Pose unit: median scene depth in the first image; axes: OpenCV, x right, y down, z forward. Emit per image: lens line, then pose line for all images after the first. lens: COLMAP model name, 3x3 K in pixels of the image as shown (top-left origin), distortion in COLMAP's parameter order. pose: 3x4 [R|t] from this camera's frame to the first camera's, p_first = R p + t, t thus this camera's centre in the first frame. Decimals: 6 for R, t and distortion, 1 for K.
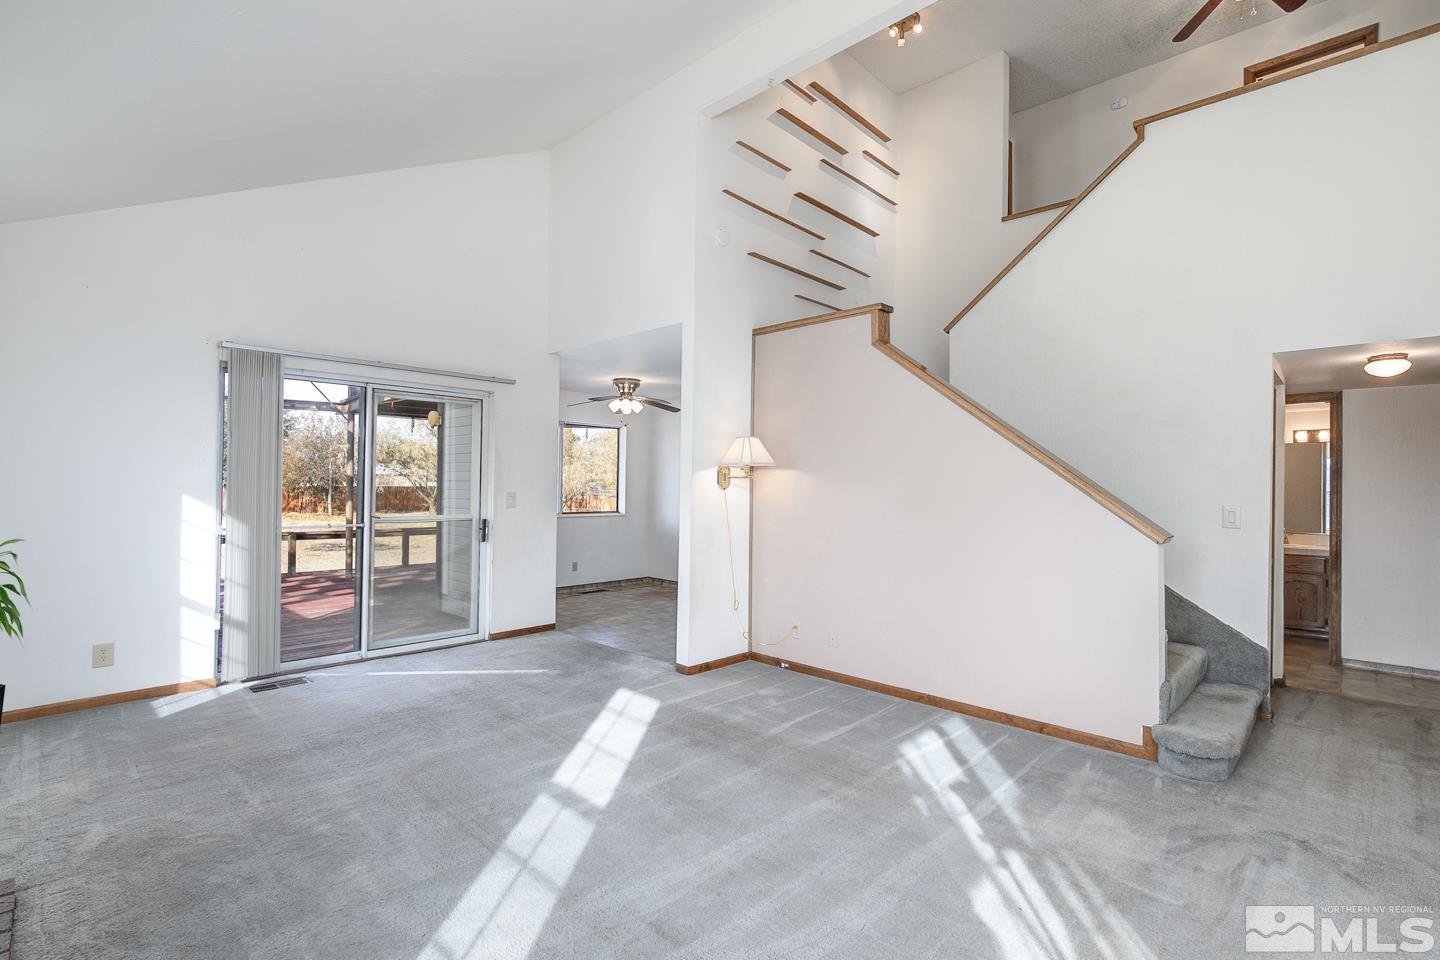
lens RADIAL K [[664.5, 0, 720.0], [0, 664.5, 480.0], [0, 0, 1]] dist [0.001075, -0.000042]
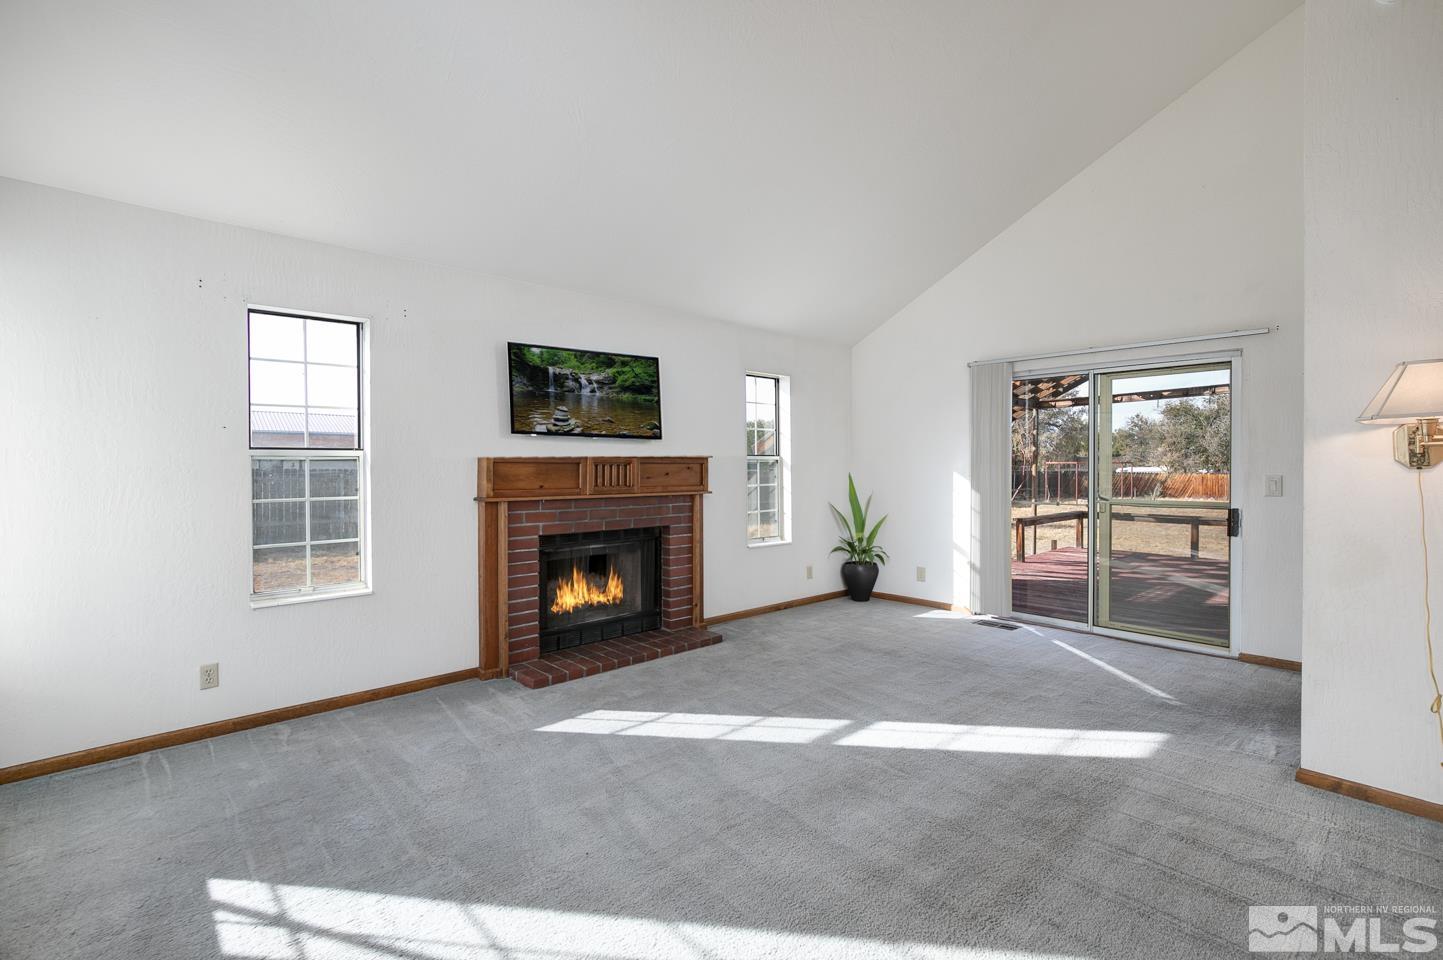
lens RADIAL K [[665.9, 0, 721.5], [0, 665.9, 480.0], [0, 0, 1]] dist [0.001075, -0.000042]
pose [[-0.038487, 0.016303, -0.999126, 0.623604], [0.004492, 0.999860, 0.016142, 0.011381], [0.999249, -0.003867, -0.038555, 0.547452]]
